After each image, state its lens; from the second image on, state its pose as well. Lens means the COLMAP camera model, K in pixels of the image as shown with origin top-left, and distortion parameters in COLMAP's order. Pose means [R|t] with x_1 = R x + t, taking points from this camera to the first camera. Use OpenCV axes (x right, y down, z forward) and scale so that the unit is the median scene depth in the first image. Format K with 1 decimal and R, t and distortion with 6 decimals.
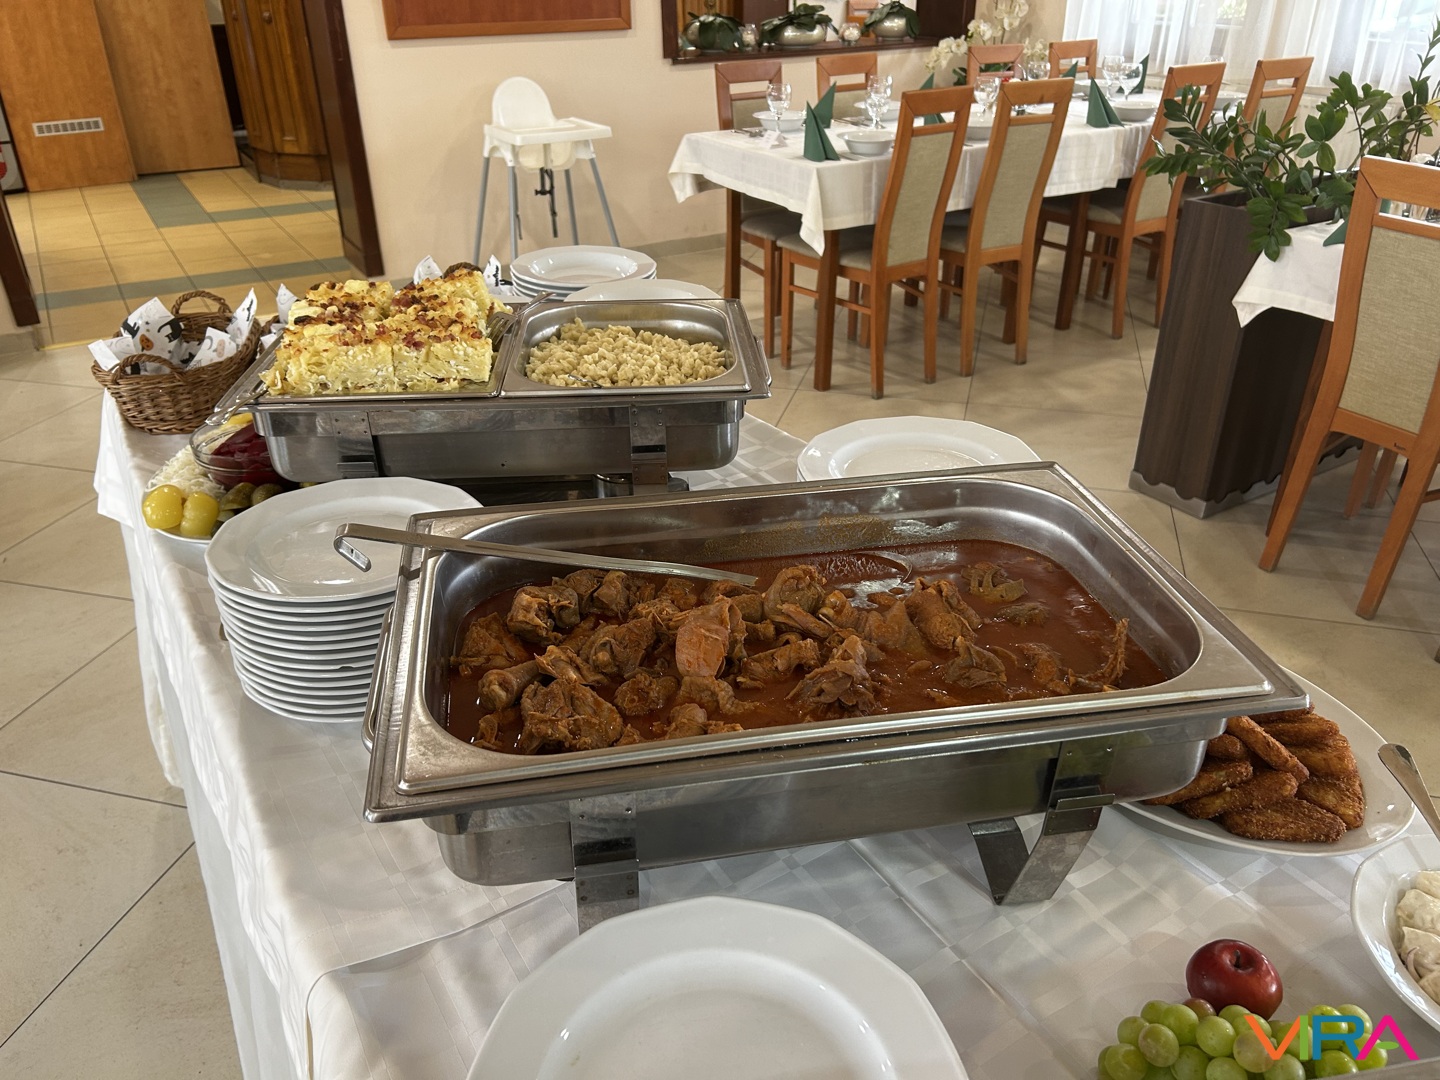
lens RADIAL K [[1101.7, 0, 722.0], [0, 1101.7, 531.3], [0, 0, 1]] dist [0.043761, -0.046497]
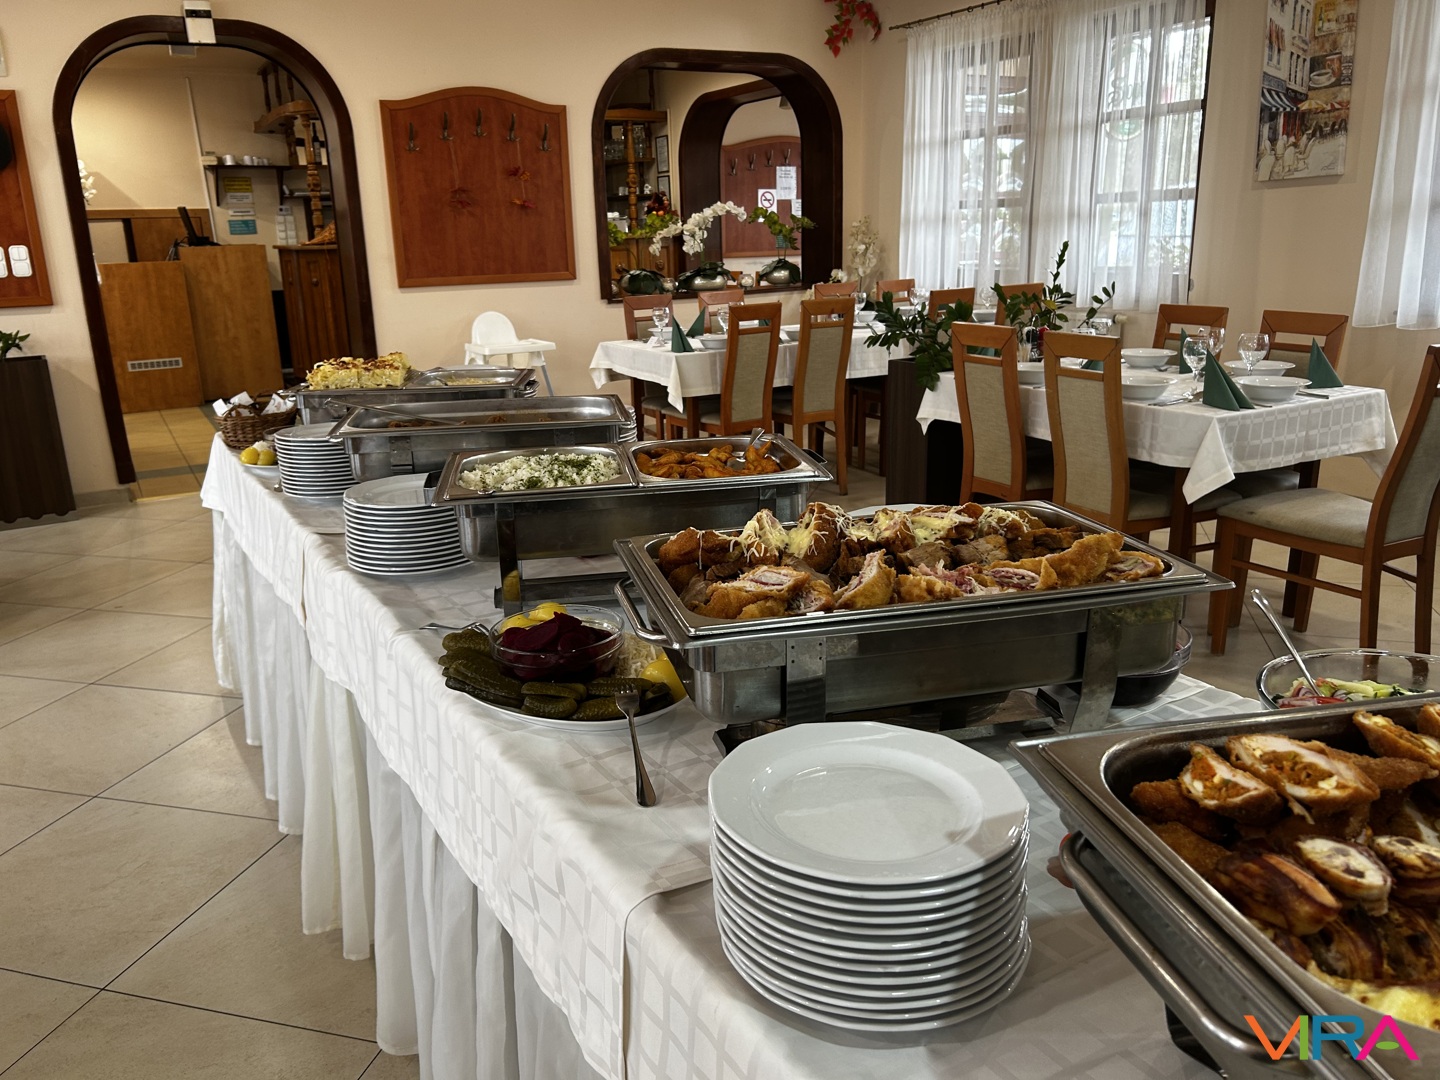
lens RADIAL K [[1095.1, 0, 705.4], [0, 1095.1, 536.4], [0, 0, 1]] dist [0.069067, -0.078546]
pose [[0.999493, -0.016122, -0.027456, 0.133384], [0.009886, 0.976843, -0.213727, 0.184701], [0.030266, 0.213347, 0.976507, -0.316688]]
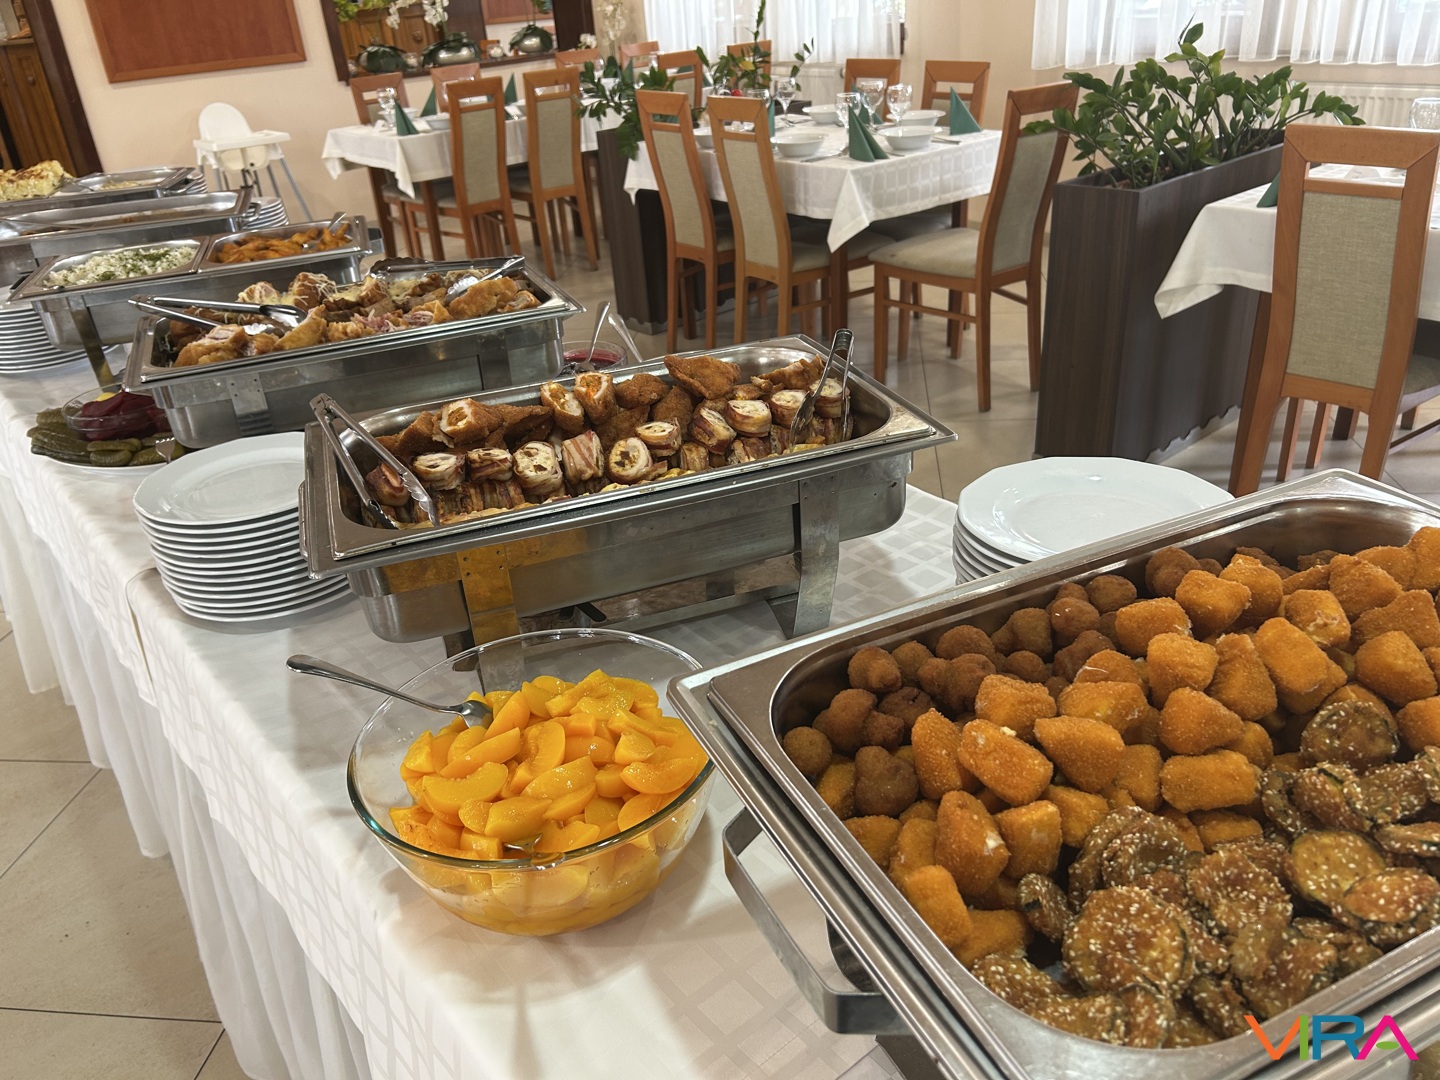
lens RADIAL K [[1108.1, 0, 703.8], [0, 1108.1, 537.5], [0, 0, 1]] dist [0.048530, -0.049612]
pose [[0.989501, -0.120943, 0.079130, 0.251834], [0.122609, 0.992317, -0.016526, 0.224566], [-0.076523, 0.026055, 0.996727, -0.412595]]
